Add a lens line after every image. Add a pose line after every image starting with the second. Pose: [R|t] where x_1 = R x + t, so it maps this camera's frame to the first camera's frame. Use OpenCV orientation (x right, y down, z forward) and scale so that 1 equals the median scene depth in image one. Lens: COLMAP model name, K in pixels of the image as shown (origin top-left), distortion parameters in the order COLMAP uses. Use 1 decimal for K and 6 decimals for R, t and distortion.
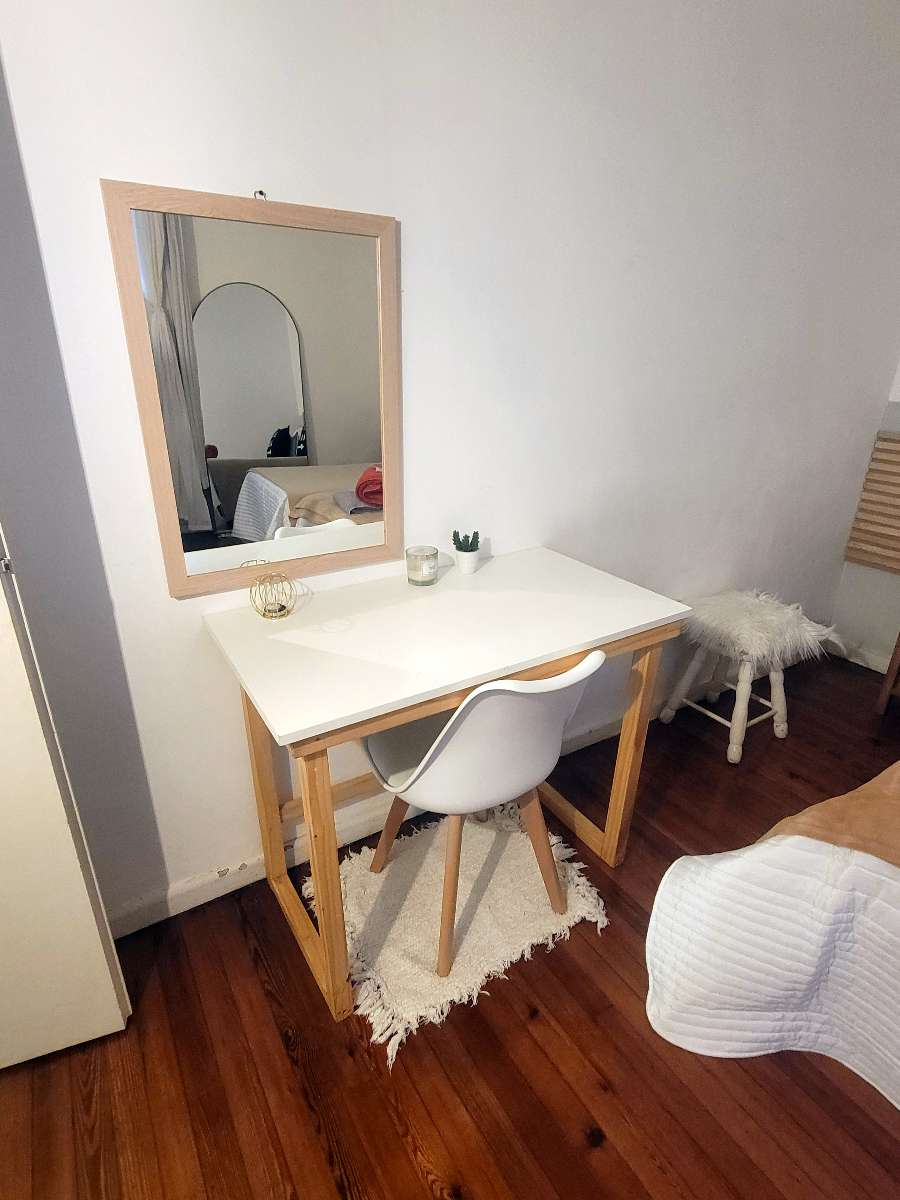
lens RADIAL K [[615.1, 0, 448.5], [0, 615.1, 600.4], [0, 0, 1]] dist [-0.001495, -0.002735]
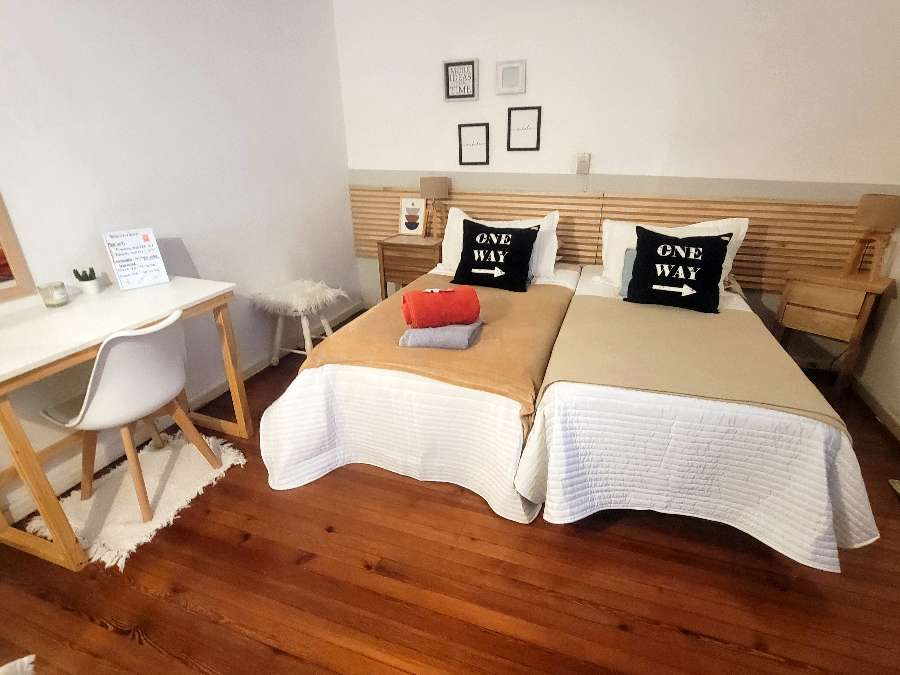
lens RADIAL K [[461.3, 0, 451.3], [0, 461.3, 340.3], [0, 0, 1]] dist [-0.001495, -0.002735]
pose [[0.788229, -0.265348, 0.555234, 0.071180], [0.252364, 0.962282, 0.101613, 0.188768], [-0.561255, 0.060027, 0.825463, -0.504139]]
